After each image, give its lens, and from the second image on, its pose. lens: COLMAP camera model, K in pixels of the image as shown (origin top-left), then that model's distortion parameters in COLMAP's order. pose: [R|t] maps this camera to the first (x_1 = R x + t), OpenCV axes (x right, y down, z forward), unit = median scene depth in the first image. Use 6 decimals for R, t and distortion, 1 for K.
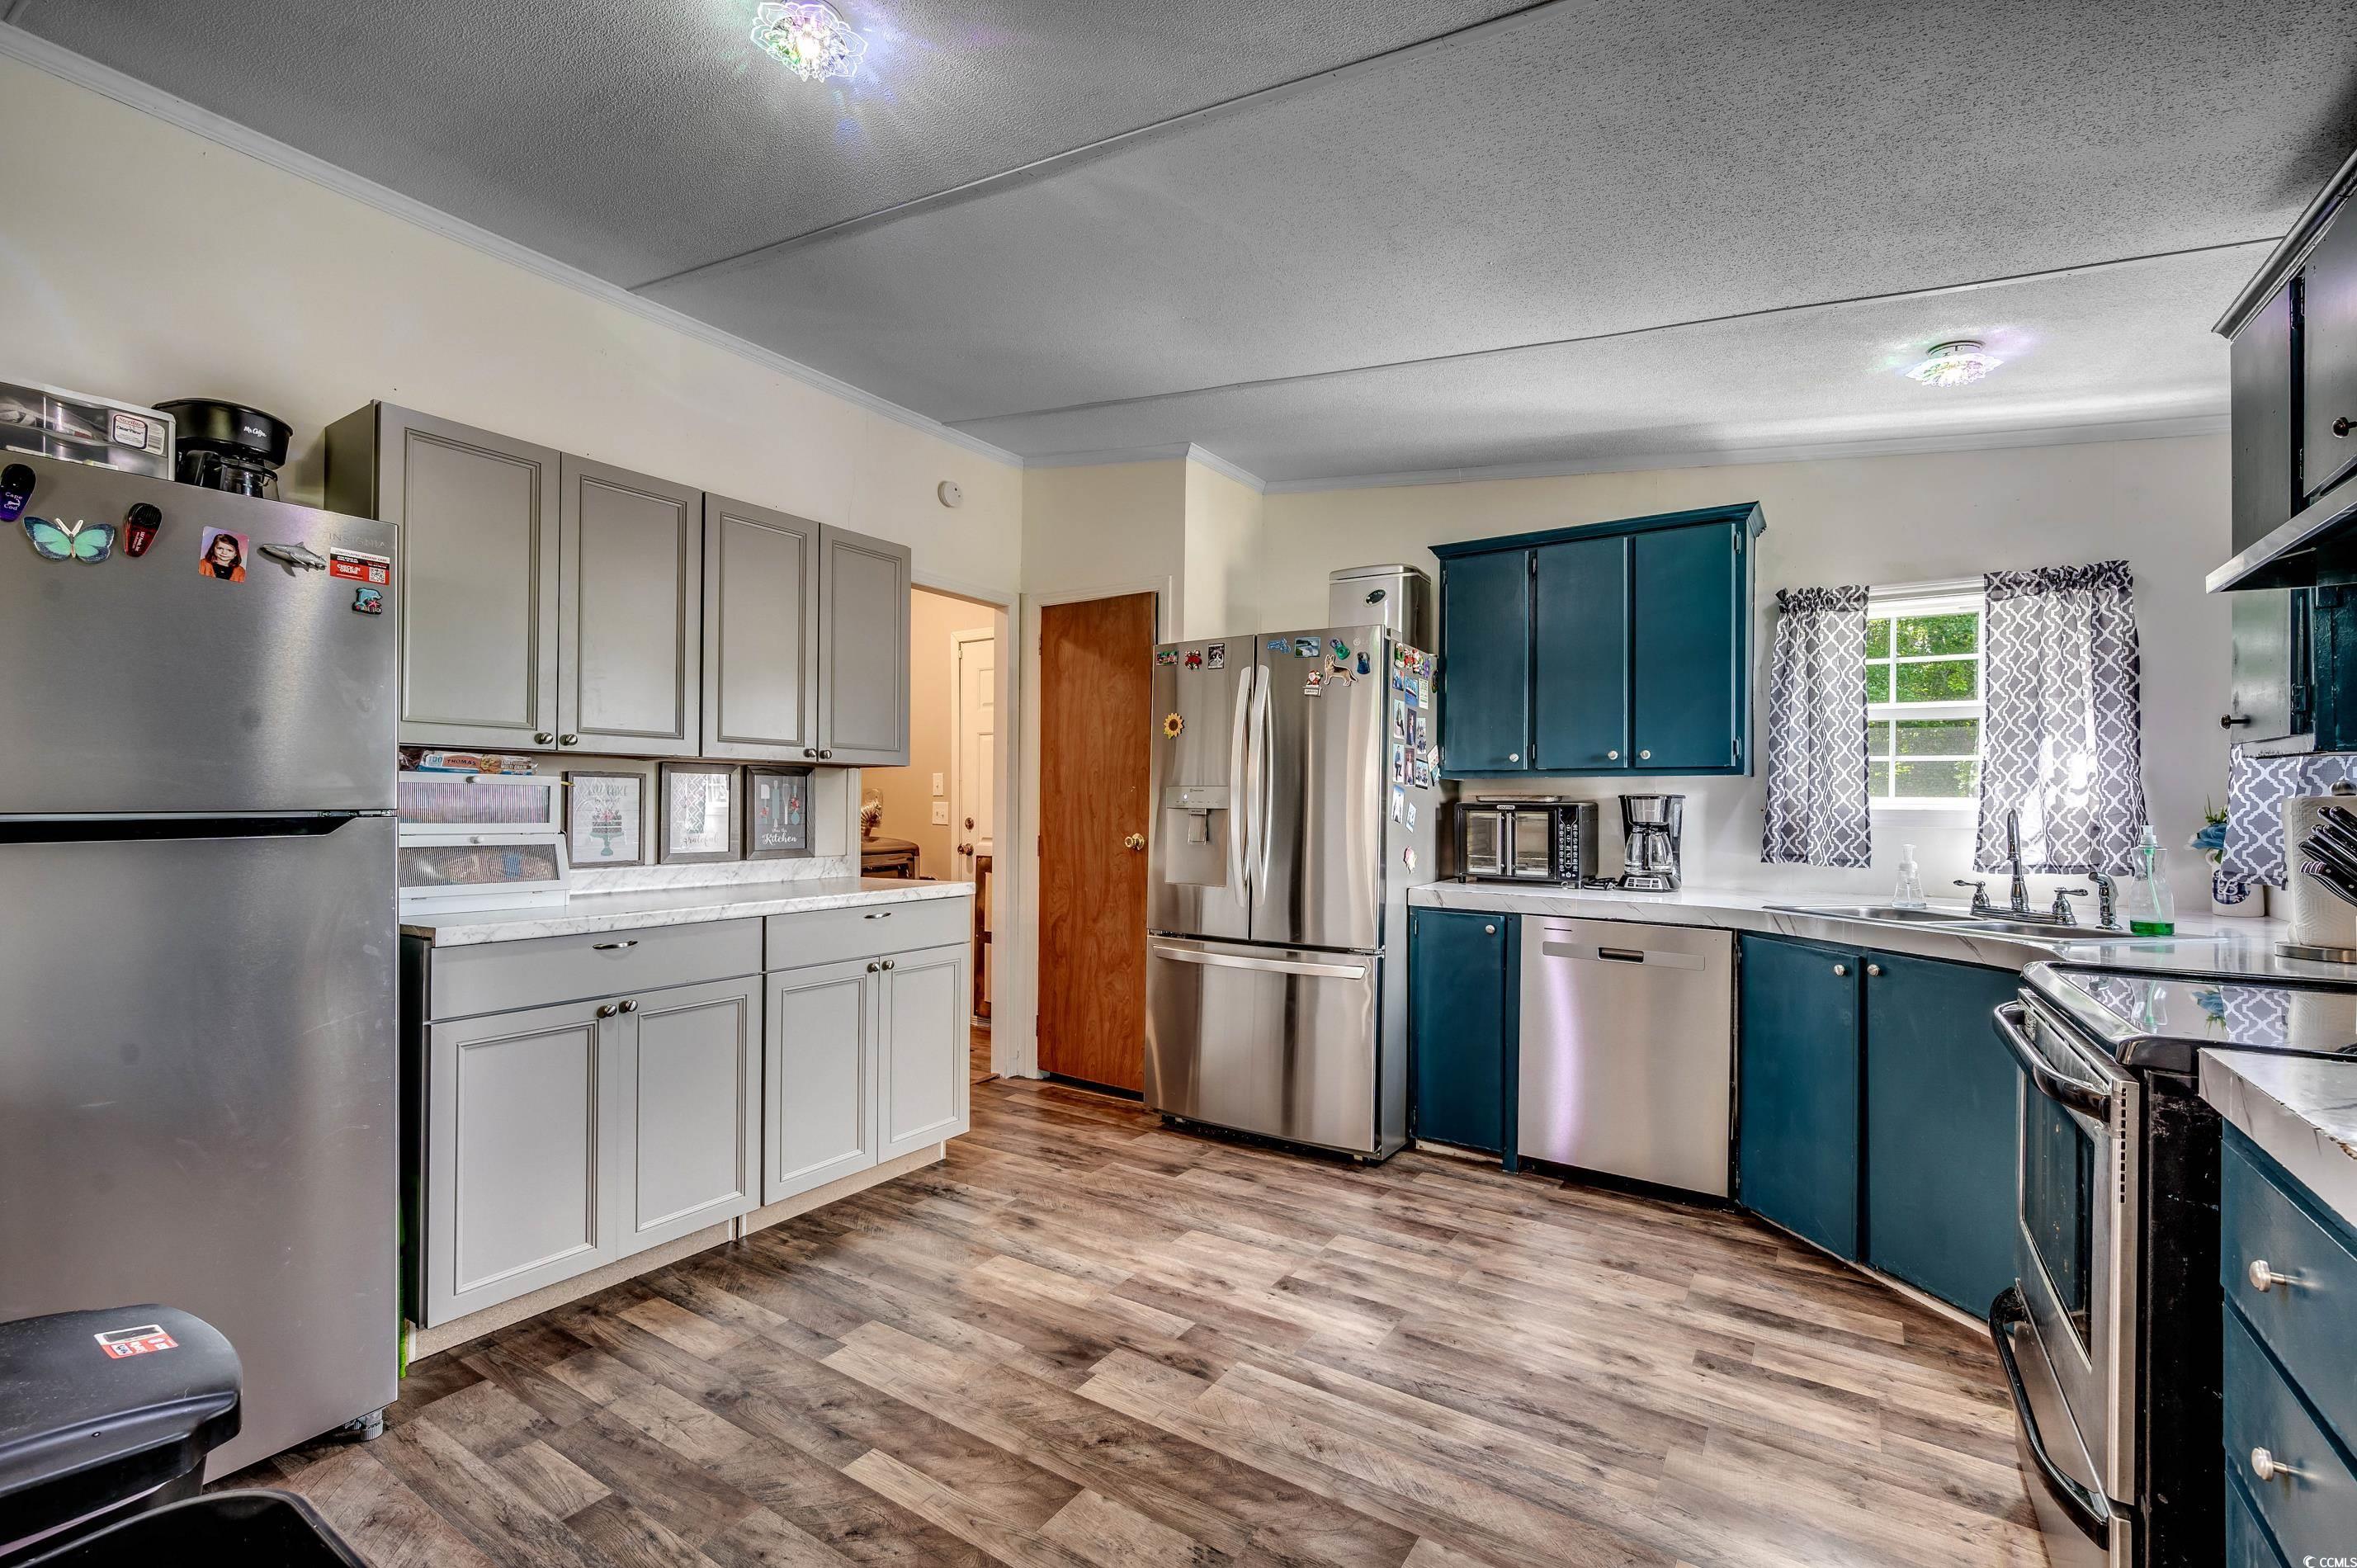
lens RADIAL K [[1041.0, 0, 1176.5], [0, 1041.0, 820.4], [0, 0, 1]] dist [-0.001178, -0.000265]
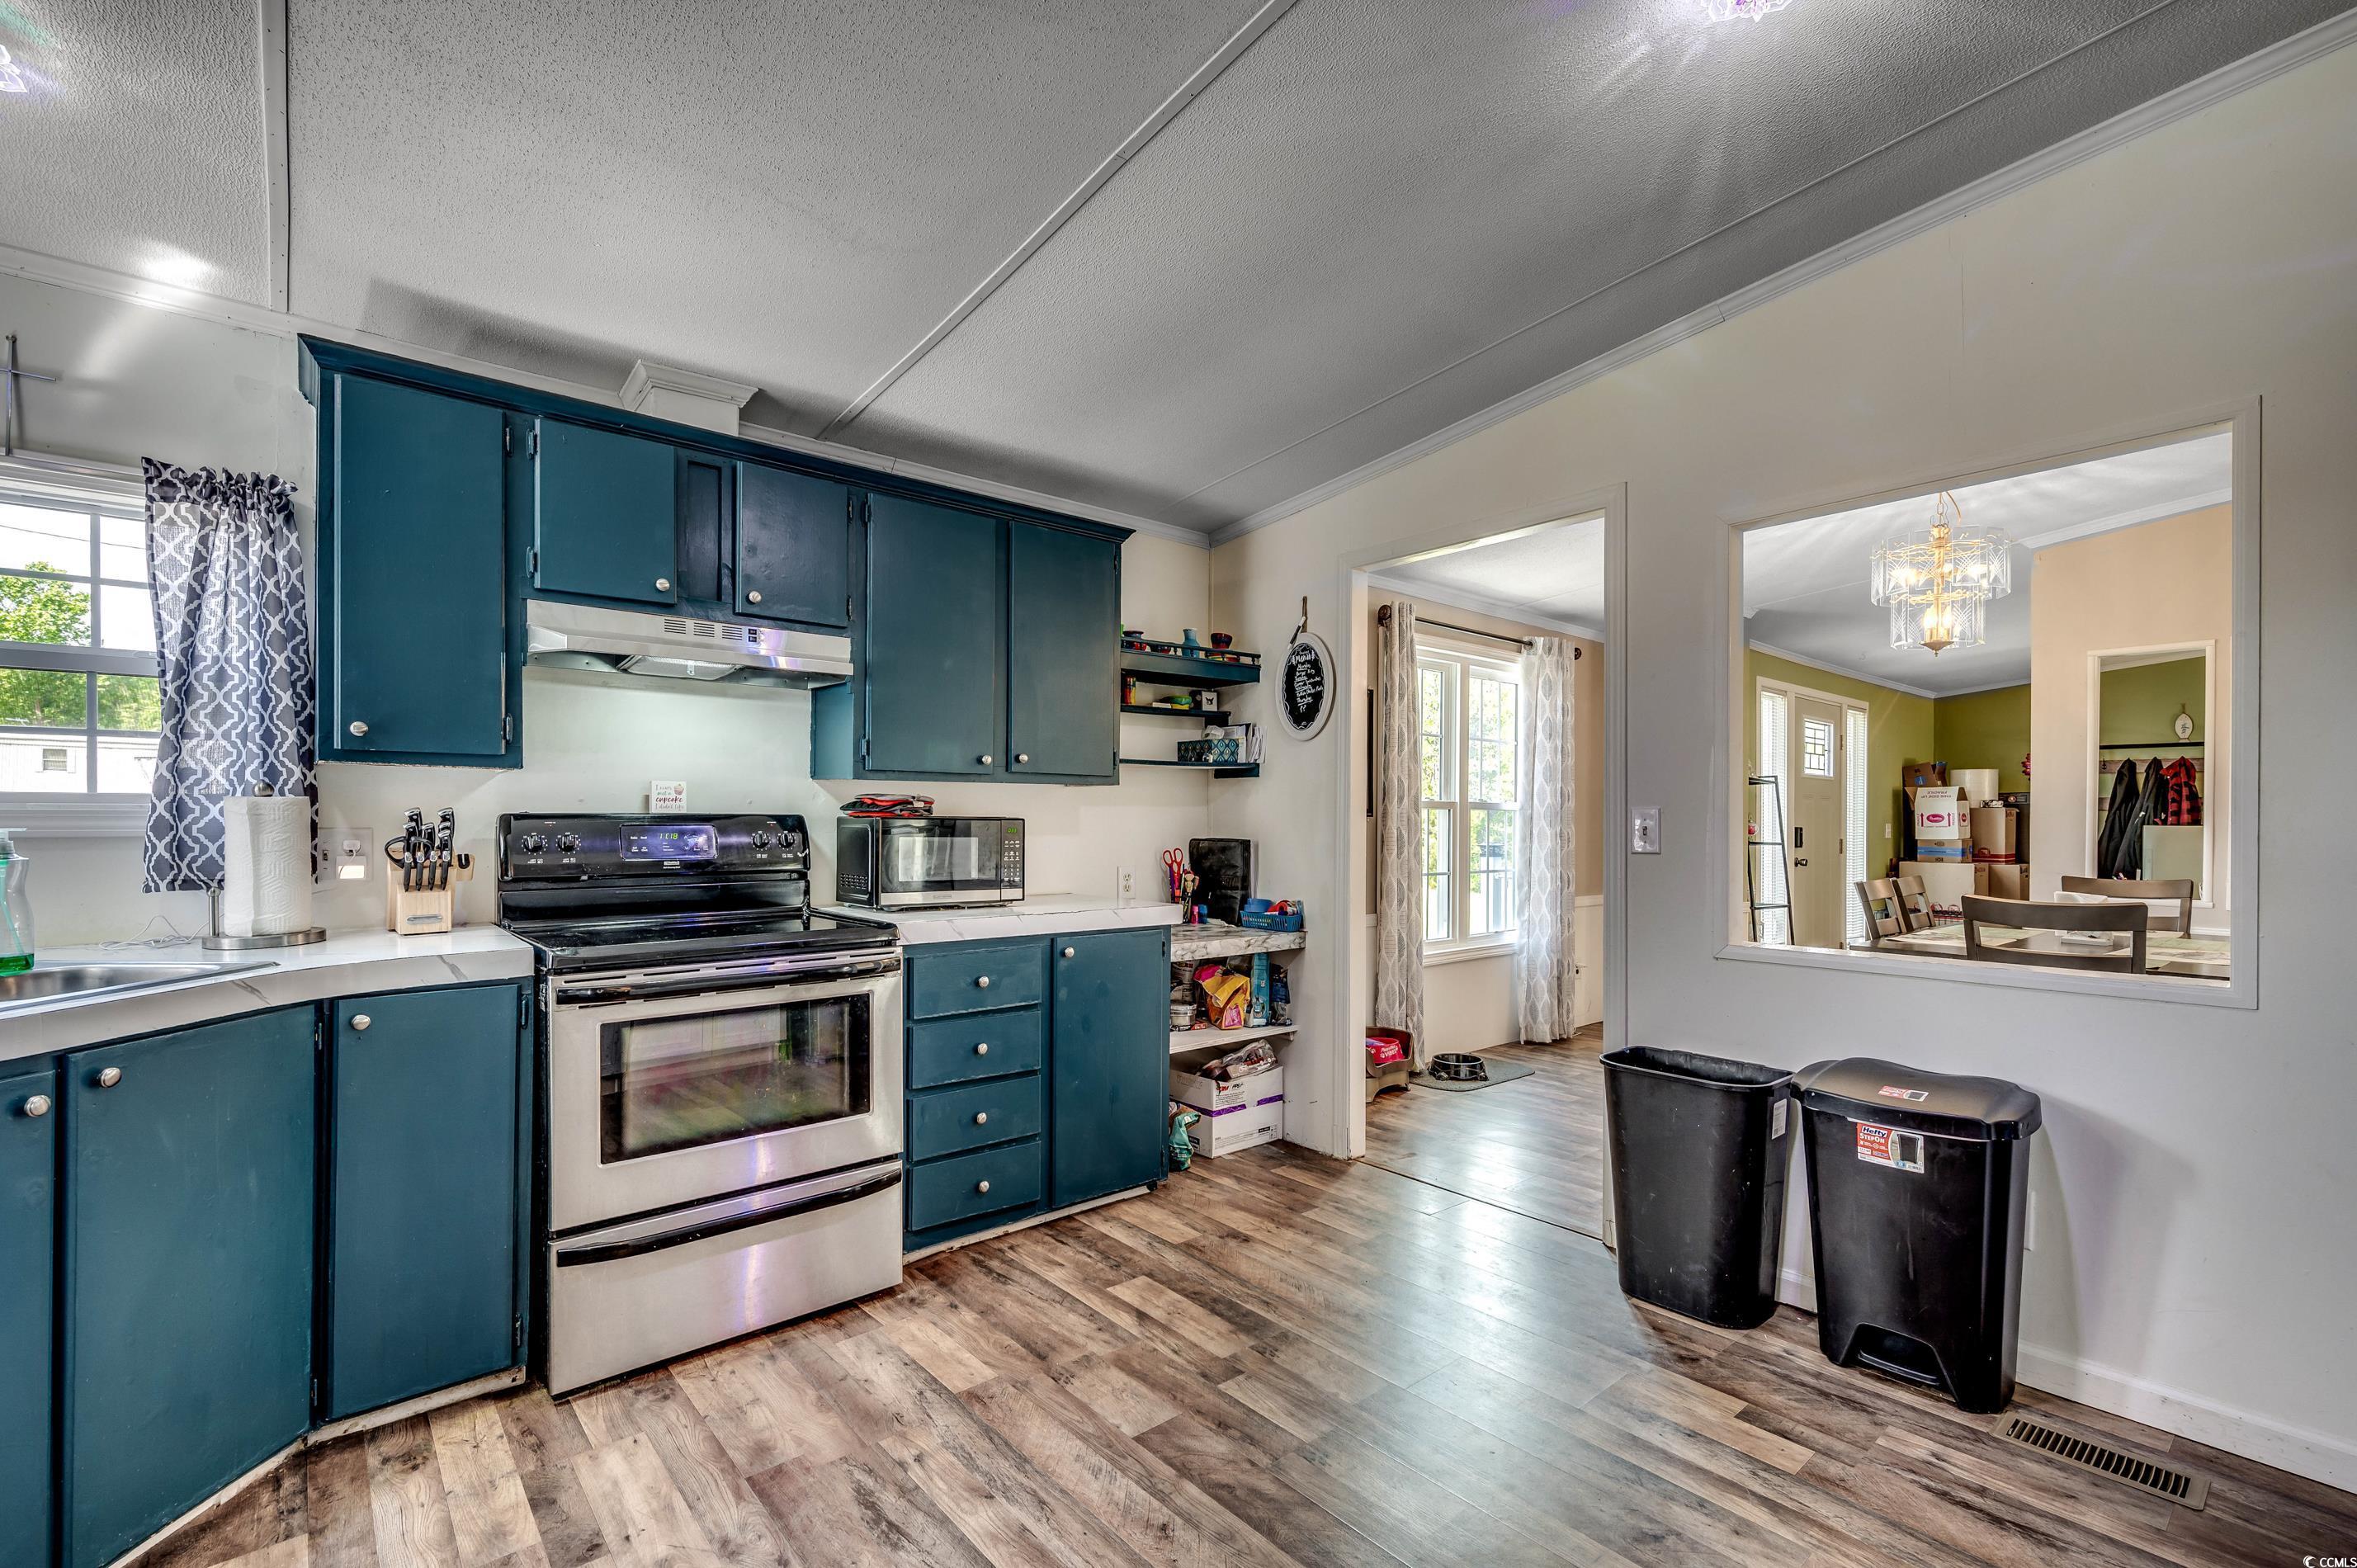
lens RADIAL K [[1038.1, 0, 1182.9], [0, 1038.1, 833.6], [0, 0, 1]] dist [-0.001079, -0.000074]
pose [[-0.964021, -0.012847, 0.265517, -0.102847], [-0.006963, 0.999709, 0.023091, -0.016582], [-0.265736, 0.020411, -0.963830, 1.738356]]
